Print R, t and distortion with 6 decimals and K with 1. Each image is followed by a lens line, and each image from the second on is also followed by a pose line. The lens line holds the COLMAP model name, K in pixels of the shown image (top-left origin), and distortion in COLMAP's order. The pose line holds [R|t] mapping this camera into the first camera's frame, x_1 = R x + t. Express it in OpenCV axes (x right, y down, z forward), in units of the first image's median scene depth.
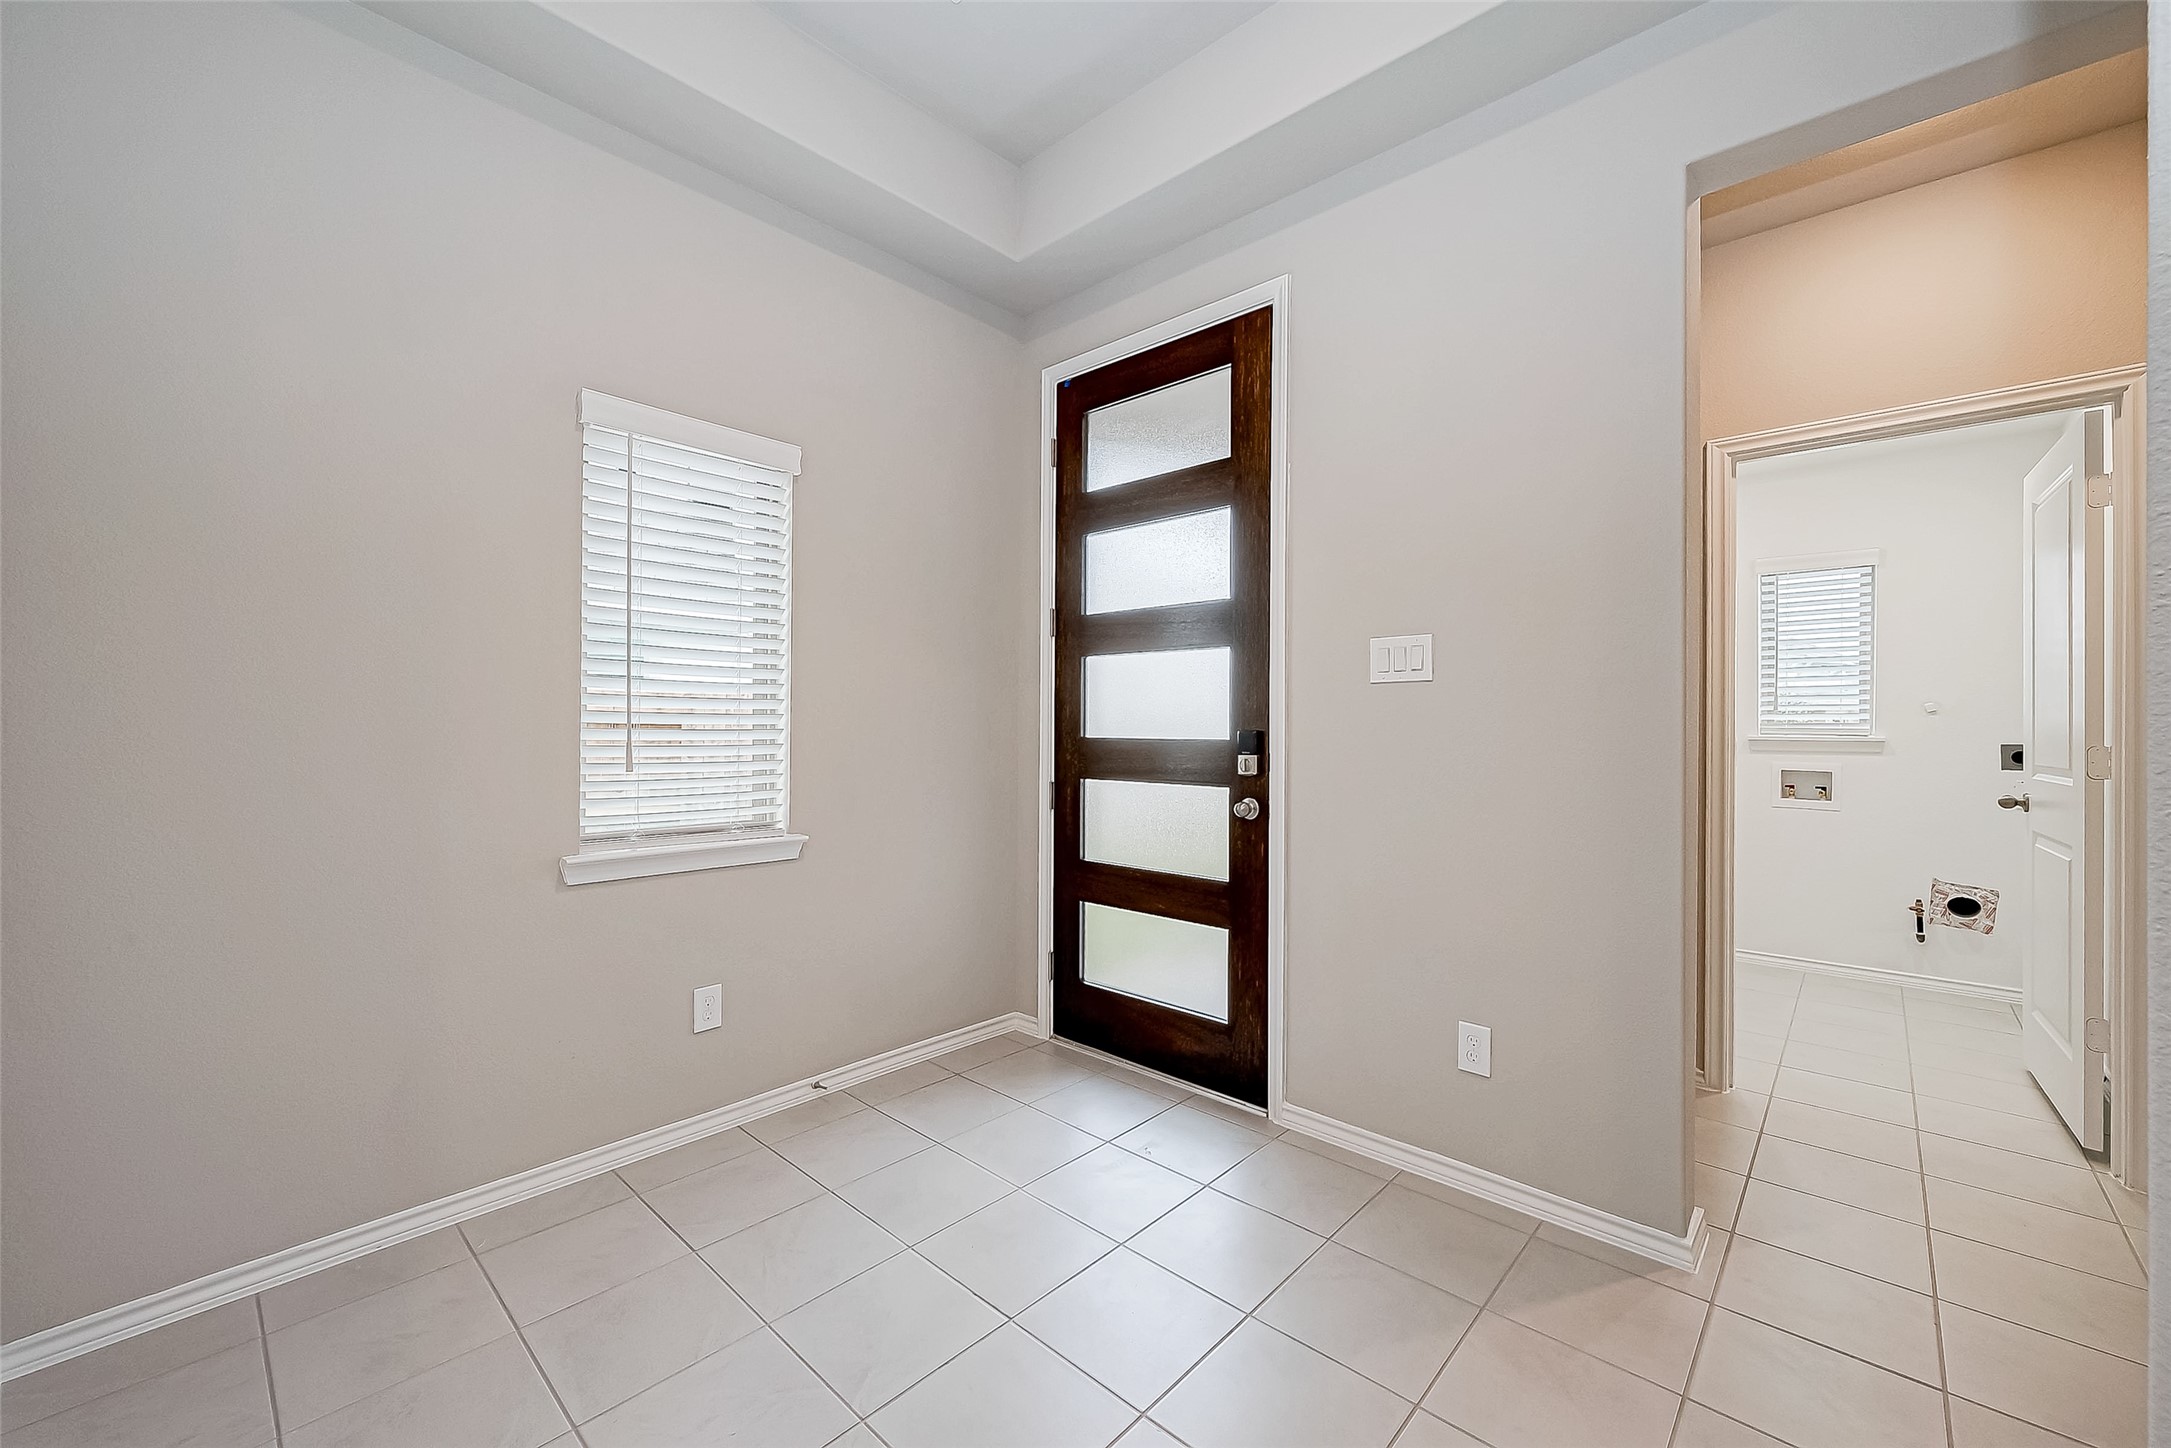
lens RADIAL K [[872.2, 0, 1093.8], [0, 872.2, 726.9], [0, 0, 1]] dist [-0.003689, -0.000161]
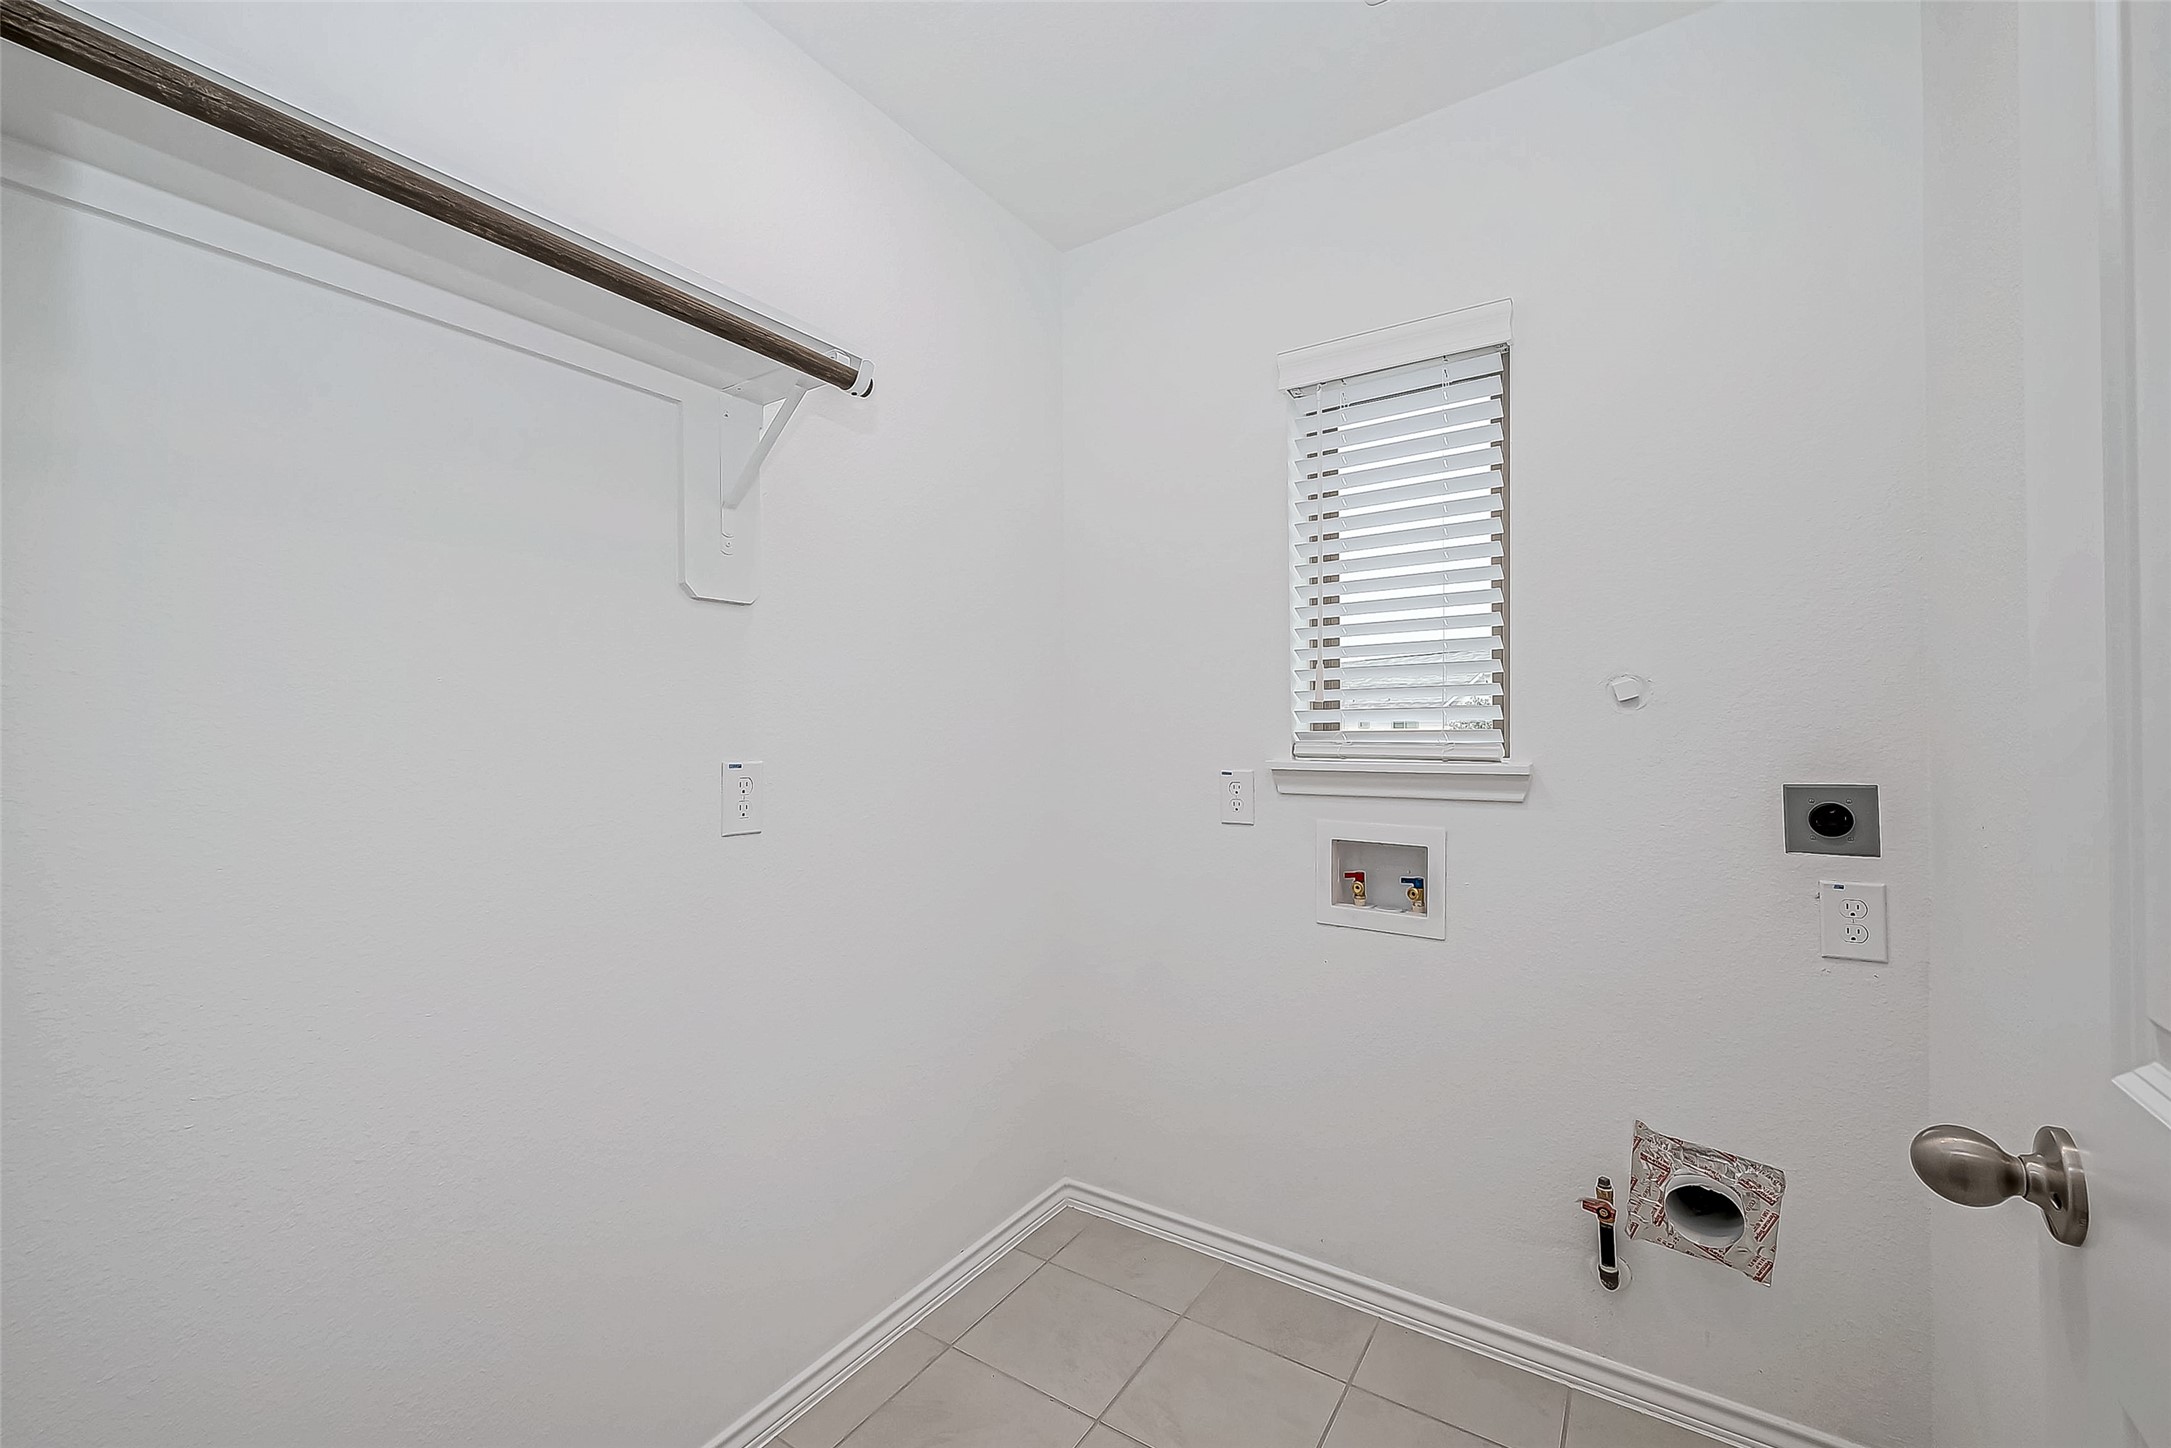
lens RADIAL K [[888.0, 0, 1081.6], [0, 888.0, 730.3], [0, 0, 1]] dist [-0.000319, -0.000155]
pose [[0.984678, 0.014276, 0.173800, 0.647976], [-0.008576, 0.999402, -0.033504, 0.012285], [-0.174174, 0.031501, 0.984211, 0.644123]]
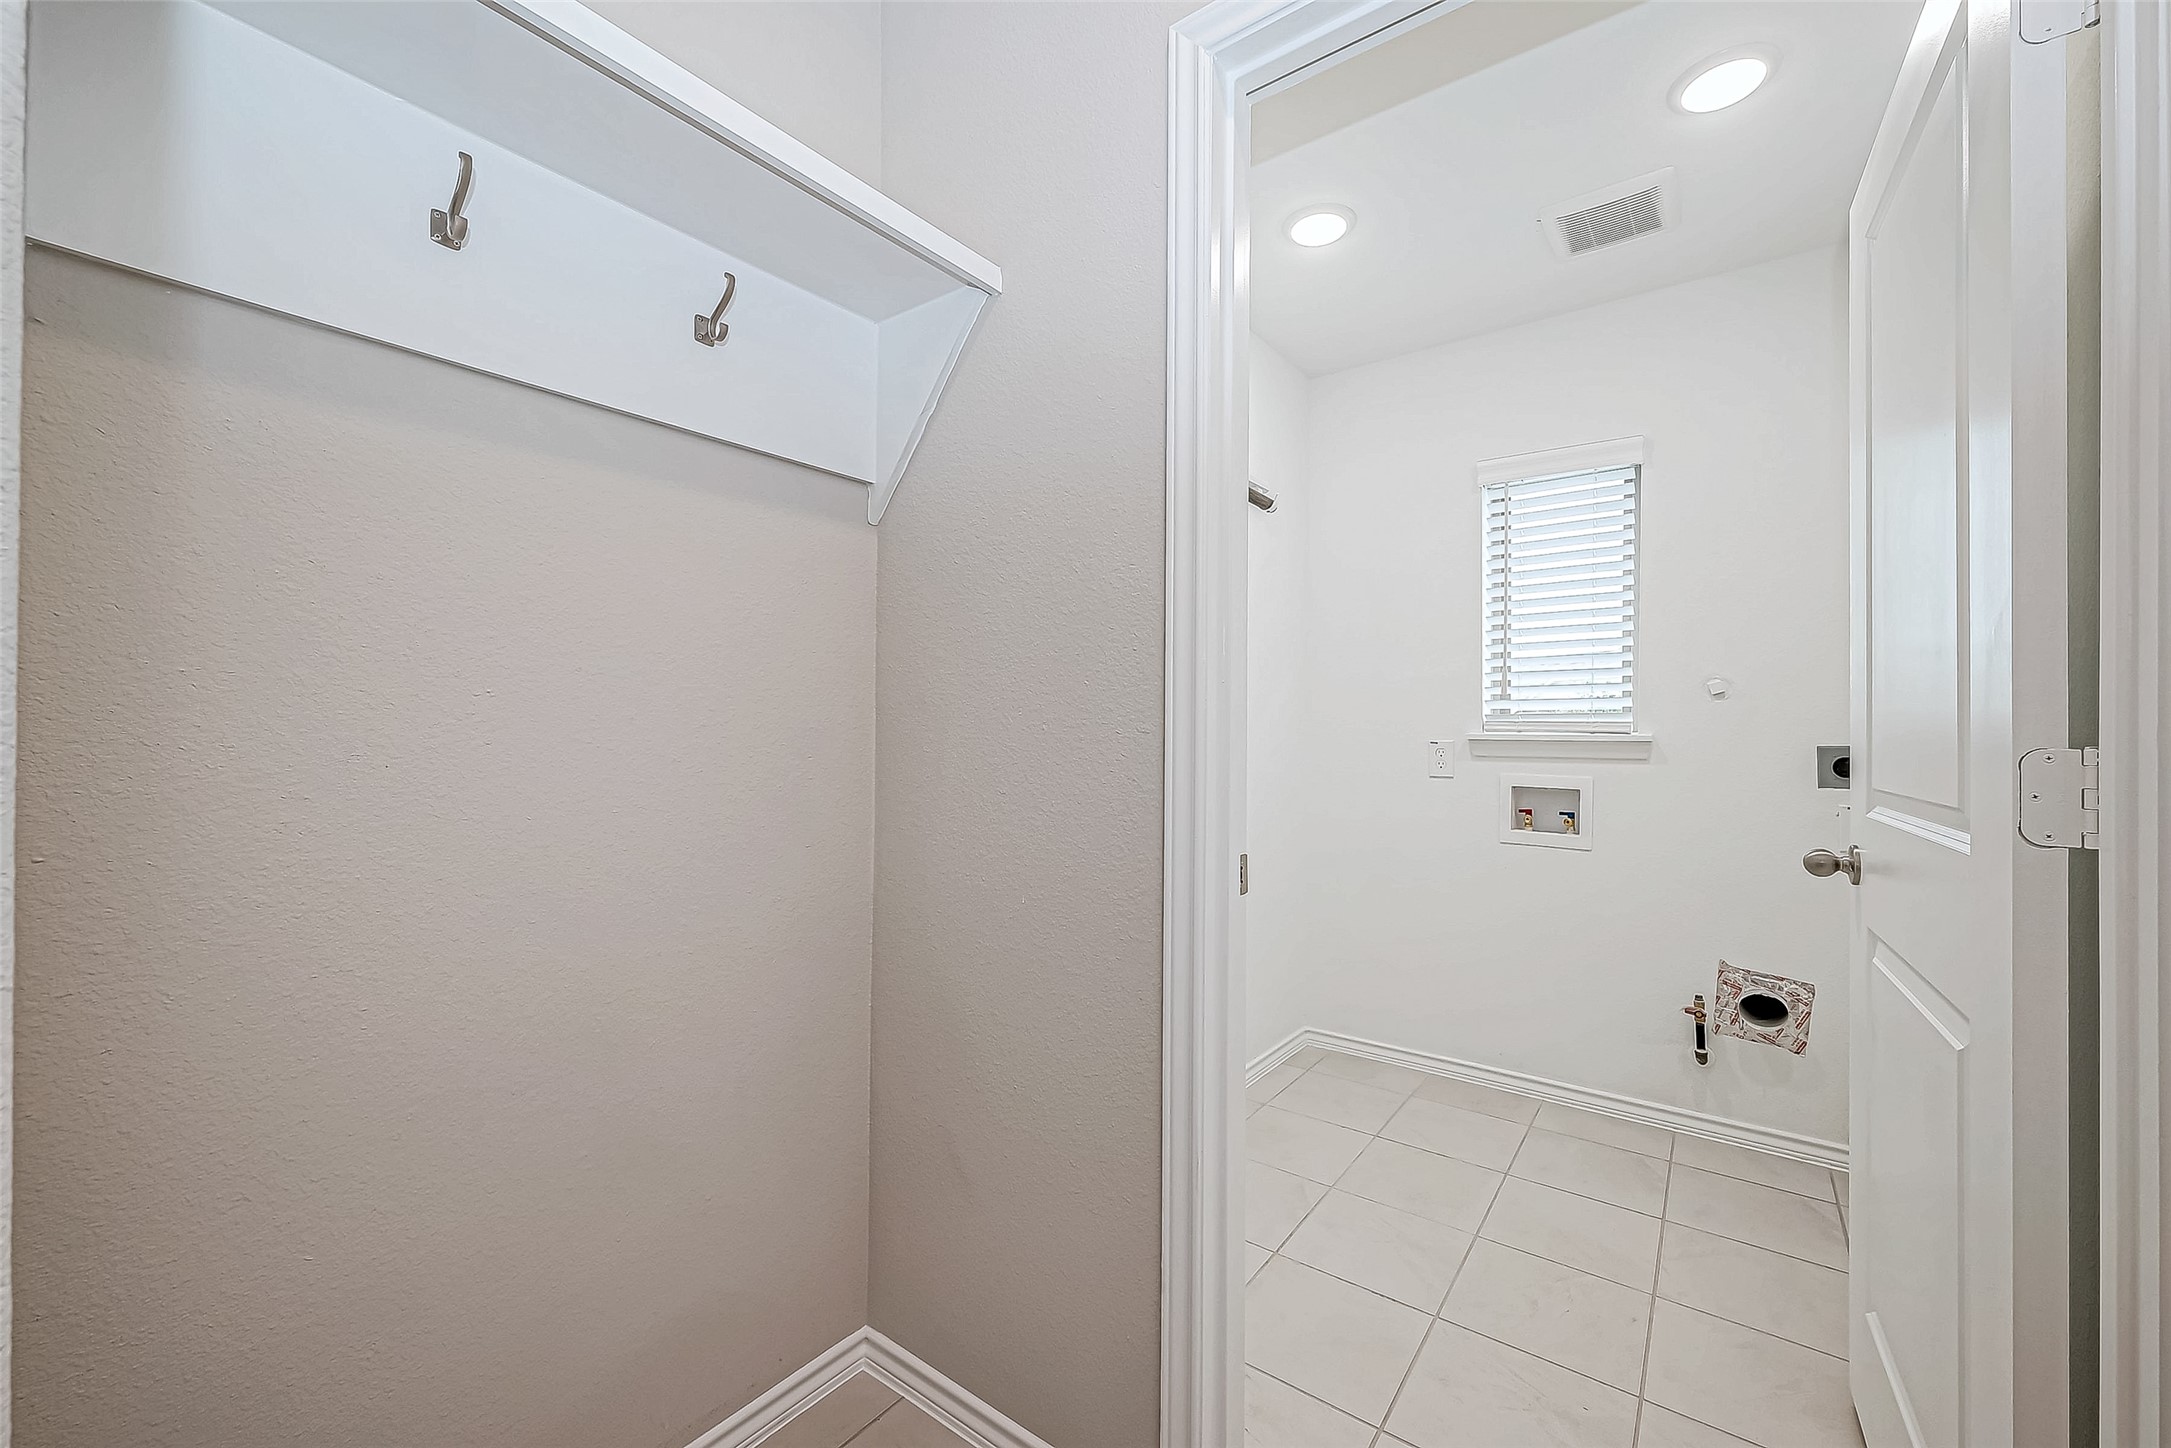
lens RADIAL K [[883.0, 0, 1096.0], [0, 883.0, 730.3], [0, 0, 1]] dist [-0.004156, -0.000163]
pose [[0.993952, 0.000951, 0.109808, 0.452895], [-0.000790, 0.999999, -0.001513, 0.010107], [-0.109809, 0.001417, 0.993952, 0.422352]]
